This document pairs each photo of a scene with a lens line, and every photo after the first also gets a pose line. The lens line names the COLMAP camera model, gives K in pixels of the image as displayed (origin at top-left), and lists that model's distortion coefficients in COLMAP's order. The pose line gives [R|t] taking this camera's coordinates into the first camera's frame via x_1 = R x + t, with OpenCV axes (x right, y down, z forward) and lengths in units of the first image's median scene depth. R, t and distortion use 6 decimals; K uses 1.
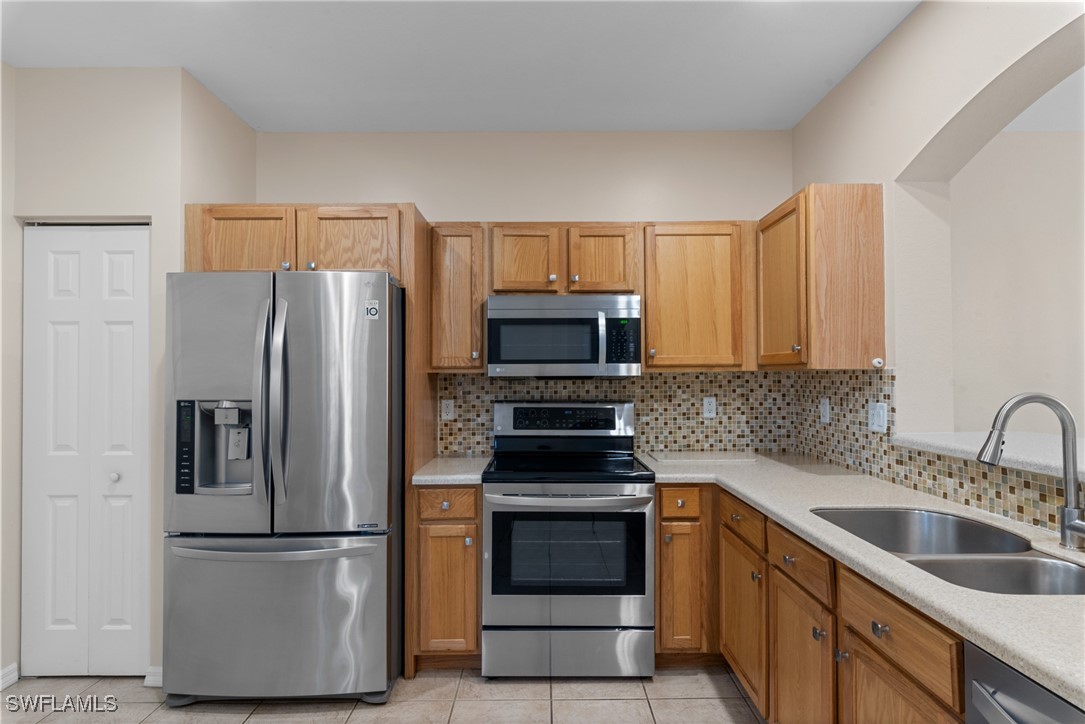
lens RADIAL K [[549.7, 0, 546.0], [0, 549.7, 368.8], [0, 0, 1]] dist [0.000897, 0.000358]
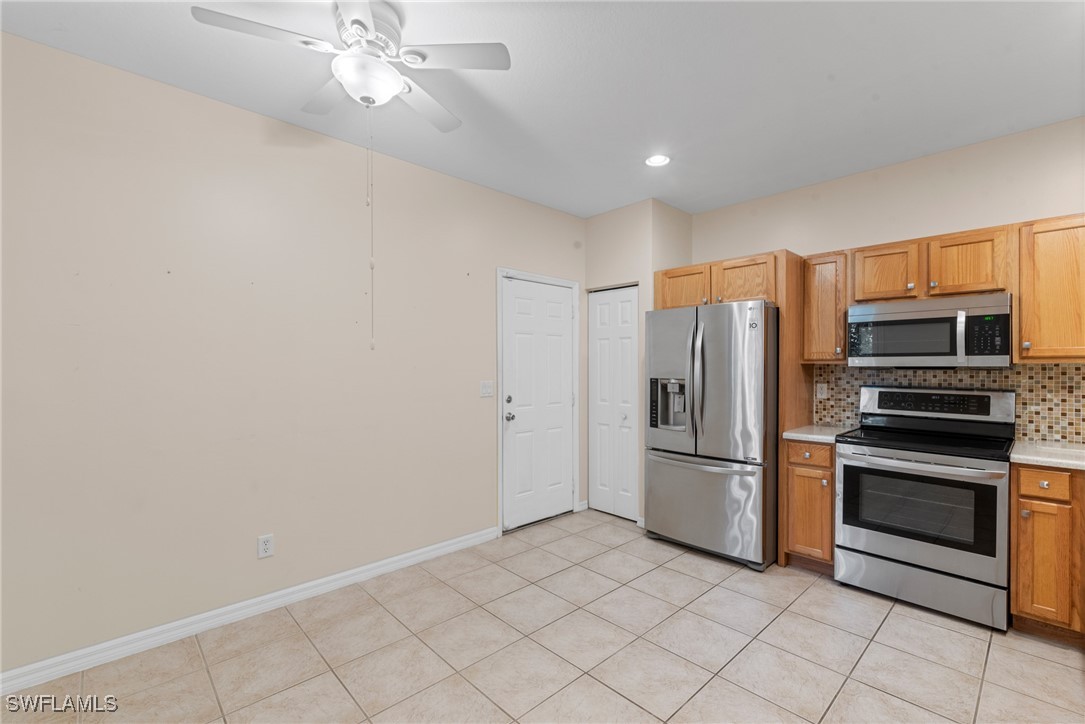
lens RADIAL K [[470.0, 0, 546.7], [0, 470.0, 368.1], [0, 0, 1]] dist [0.000398, 0.000072]
pose [[0.683962, 0.007938, -0.729475, 0.245998], [0.007352, 0.999815, 0.017773, -0.008411], [0.729481, -0.017519, 0.683777, -0.340267]]
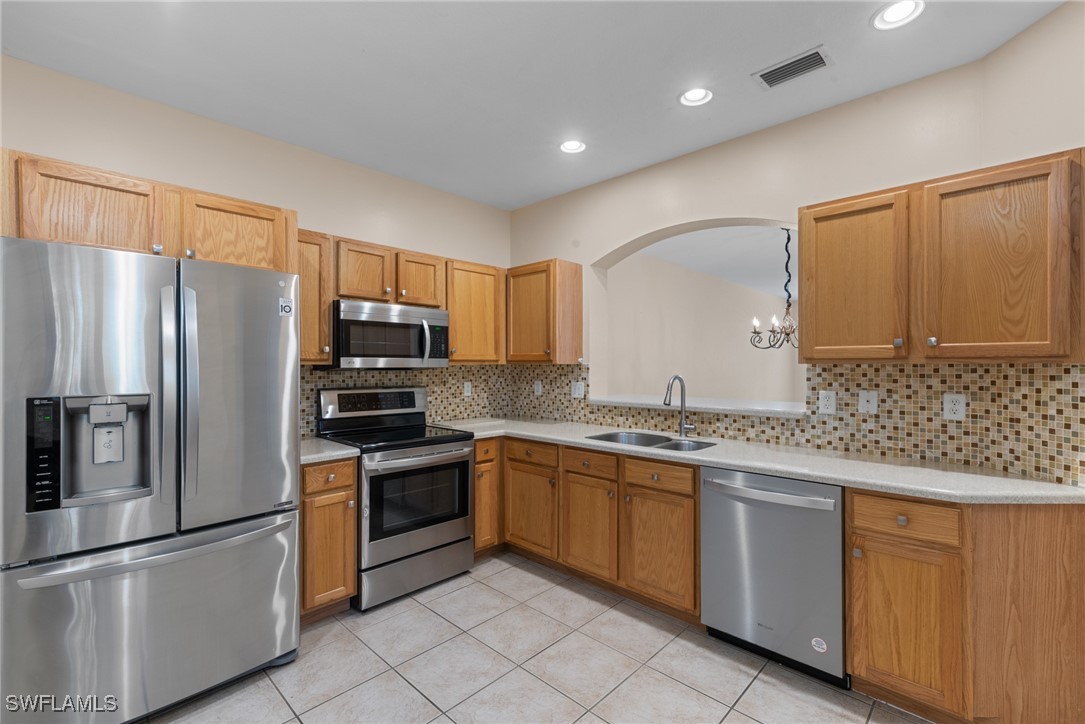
lens RADIAL K [[474.7, 0, 540.8], [0, 474.7, 367.1], [0, 0, 1]] dist [0.011639, -0.000053]
pose [[0.699534, 0.001060, 0.714598, -0.583903], [-0.011695, 0.999882, 0.009965, -0.003313], [-0.714504, -0.015328, 0.699464, -0.028606]]
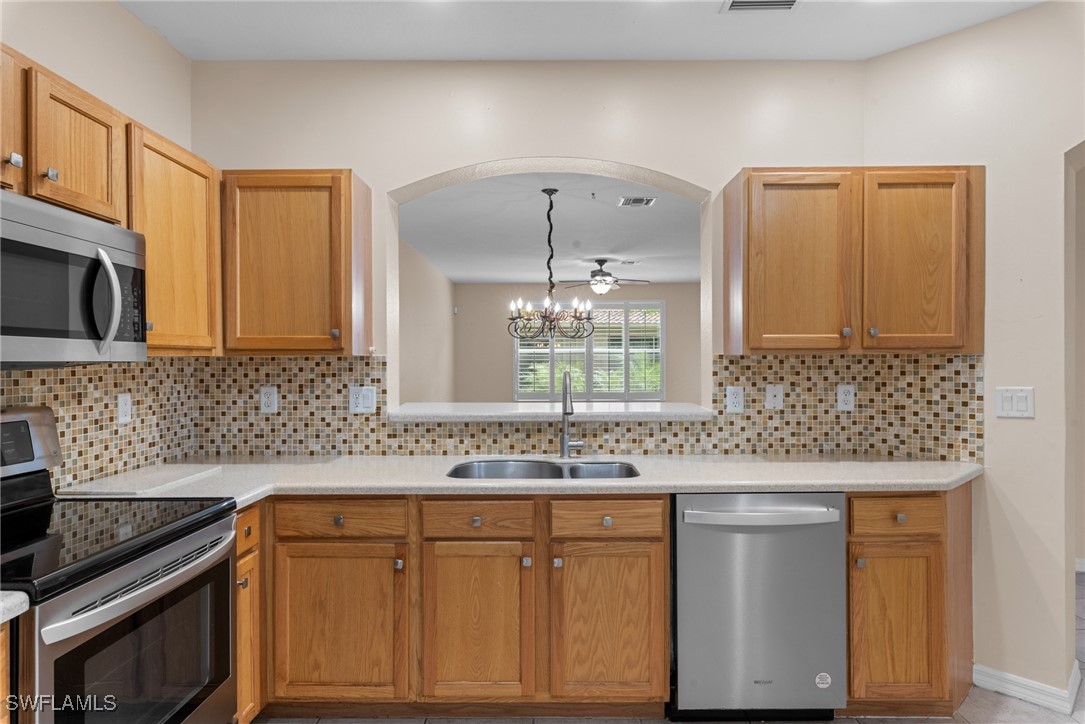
lens RADIAL K [[625.0, 0, 540.8], [0, 625.0, 365.5], [0, 0, 1]] dist [0.003299, 0.000826]
pose [[0.017219, -0.002795, 0.999848, -0.592292], [-0.009222, 0.999953, 0.002954, 0.011636], [-0.999809, -0.009272, 0.017192, 0.578763]]
